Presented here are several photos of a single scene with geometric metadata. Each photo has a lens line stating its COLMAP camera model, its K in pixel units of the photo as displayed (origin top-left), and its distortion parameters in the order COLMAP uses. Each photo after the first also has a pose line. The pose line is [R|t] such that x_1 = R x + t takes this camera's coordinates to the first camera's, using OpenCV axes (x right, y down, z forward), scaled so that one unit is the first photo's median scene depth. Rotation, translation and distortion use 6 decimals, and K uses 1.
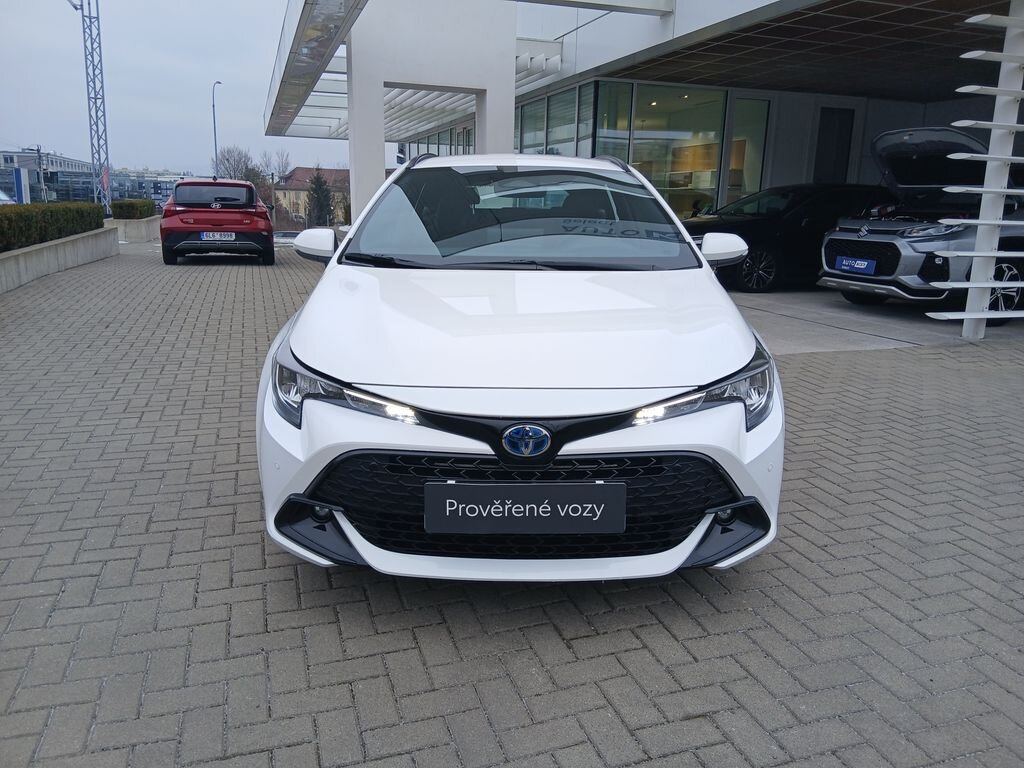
lens RADIAL K [[770.6, 0, 511.6], [0, 770.6, 359.5], [0, 0, 1]] dist [0.073288, -0.114448]
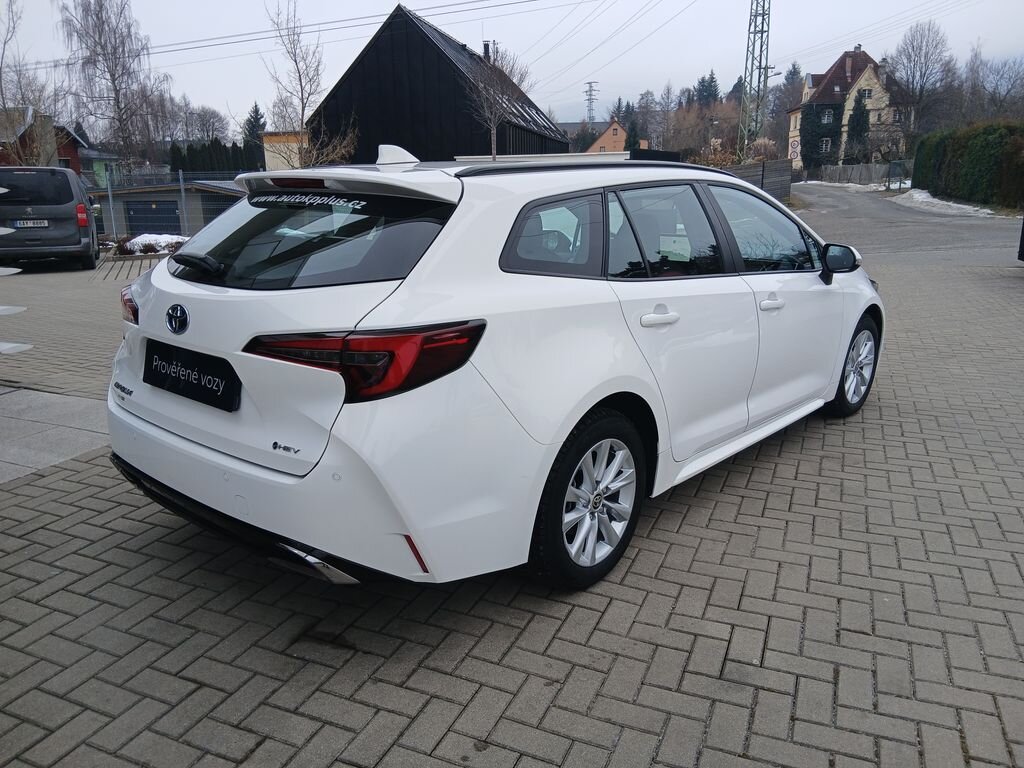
lens RADIAL K [[770.6, 0, 508.9], [0, 770.6, 379.3], [0, 0, 1]] dist [0.073288, -0.114448]
pose [[-0.751161, -0.179181, 0.635335, -0.839885], [0.124561, 0.906693, 0.402980, -0.695527], [-0.648260, 0.381841, -0.658753, 2.937653]]
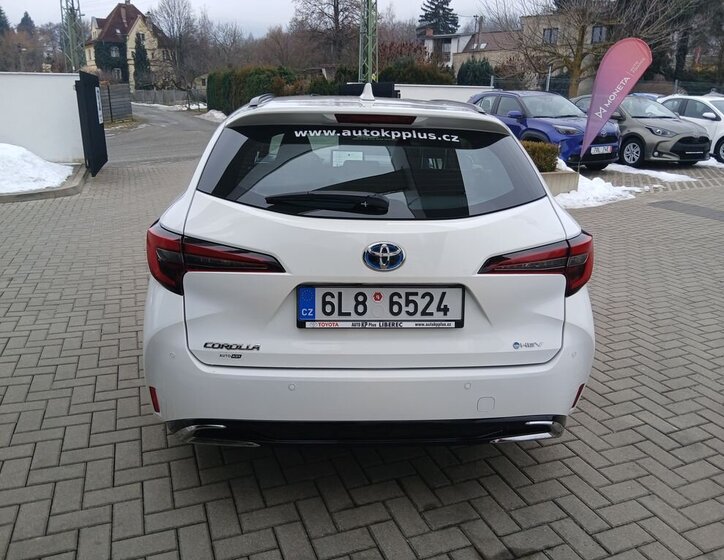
lens RADIAL K [[566.1, 0, 361.4], [0, 566.1, 280.8], [0, 0, 1]] dist [0.045293, -0.071054]
pose [[-0.997395, -0.024118, -0.067985, 0.082558], [-0.053969, 0.874833, 0.481409, -0.706888], [0.047865, 0.483824, -0.873855, 3.033058]]
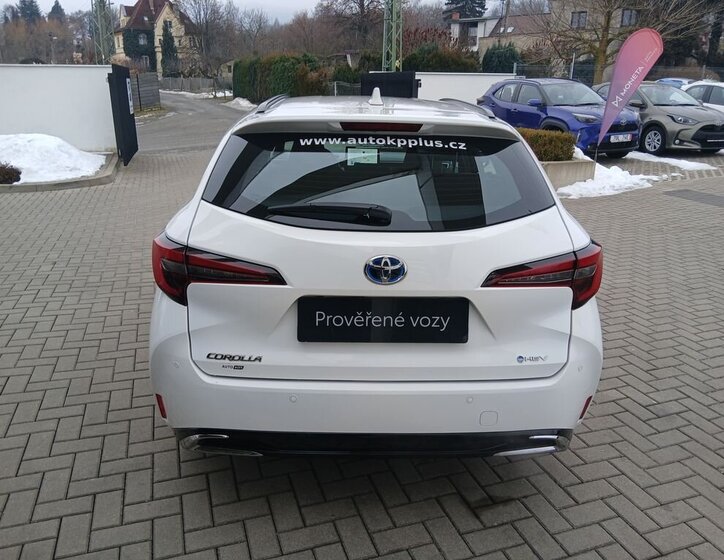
lens RADIAL K [[566.1, 0, 363.0], [0, 566.1, 278.5], [0, 0, 1]] dist [0.045293, -0.071054]
pose [[-0.999143, -0.029589, -0.028938, 0.058638], [-0.040107, 0.864795, 0.500521, -0.764048], [0.010215, 0.501252, -0.865241, 3.140268]]
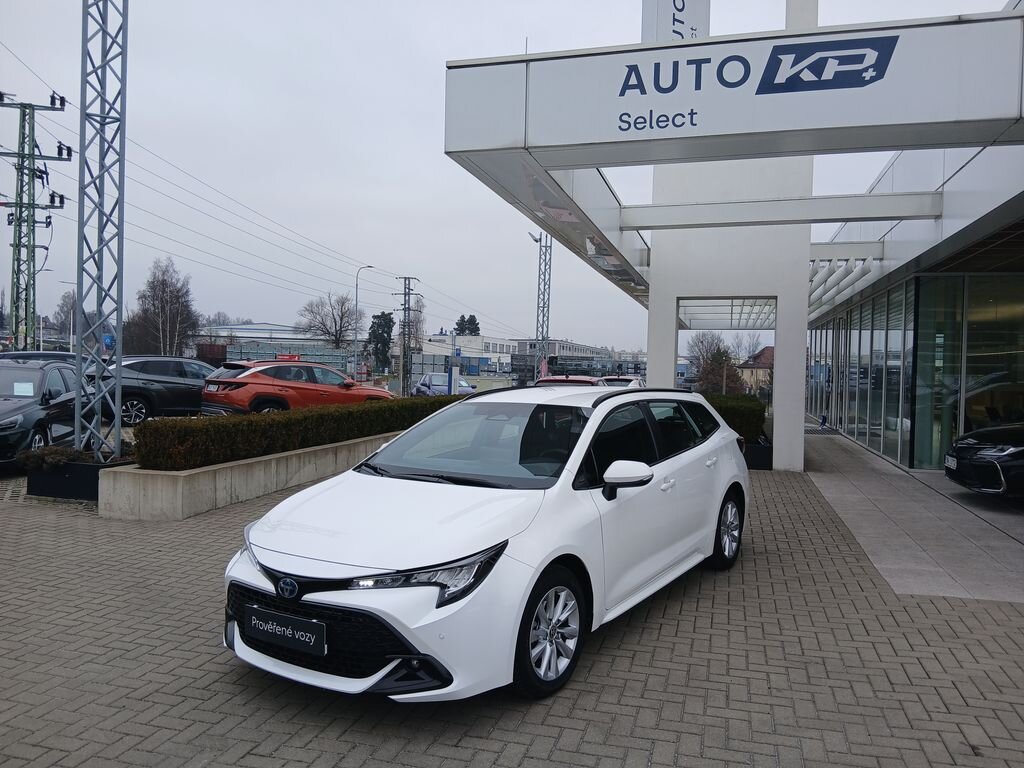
lens RADIAL K [[770.6, 0, 519.7], [0, 770.6, 363.7], [0, 0, 1]] dist [0.073288, -0.114448]
pose [[0.833940, -0.012471, -0.551715, 1.135217], [-0.107762, 0.976819, -0.184966, -0.094216], [0.541232, 0.213704, 0.813264, -0.183222]]
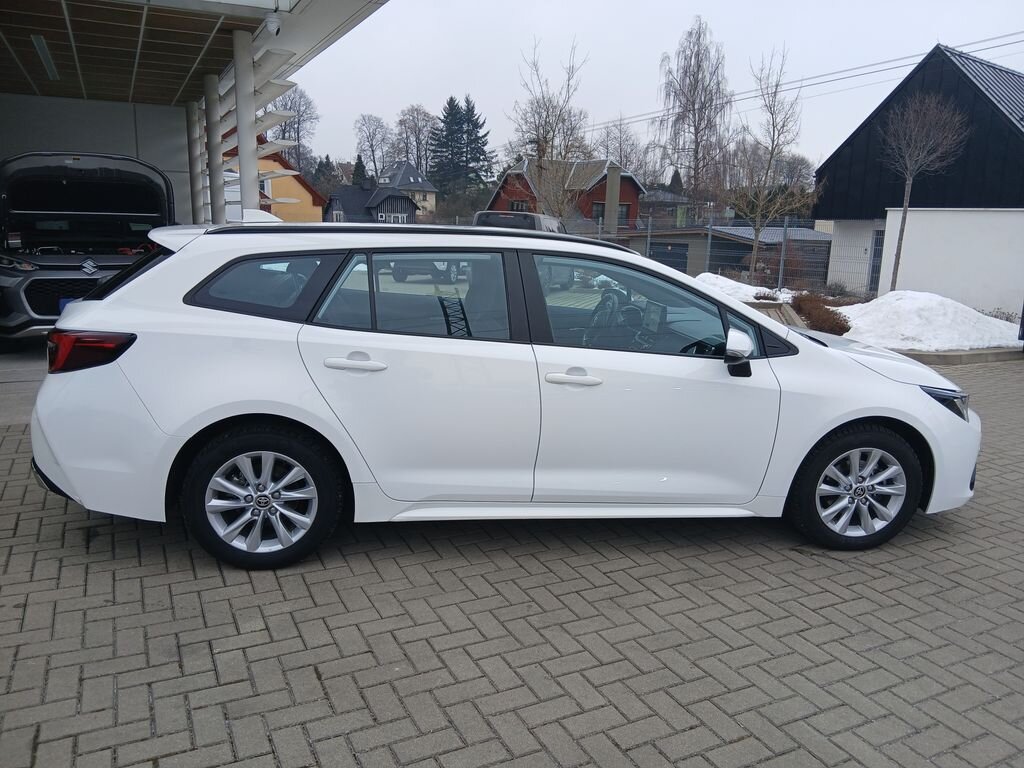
lens RADIAL K [[770.6, 0, 508.8], [0, 770.6, 379.2], [0, 0, 1]] dist [0.073288, -0.114448]
pose [[-0.141070, -0.225550, 0.963964, -1.517537], [0.169657, 0.953789, 0.247998, -0.554175], [-0.975354, 0.198529, -0.096285, 1.955115]]
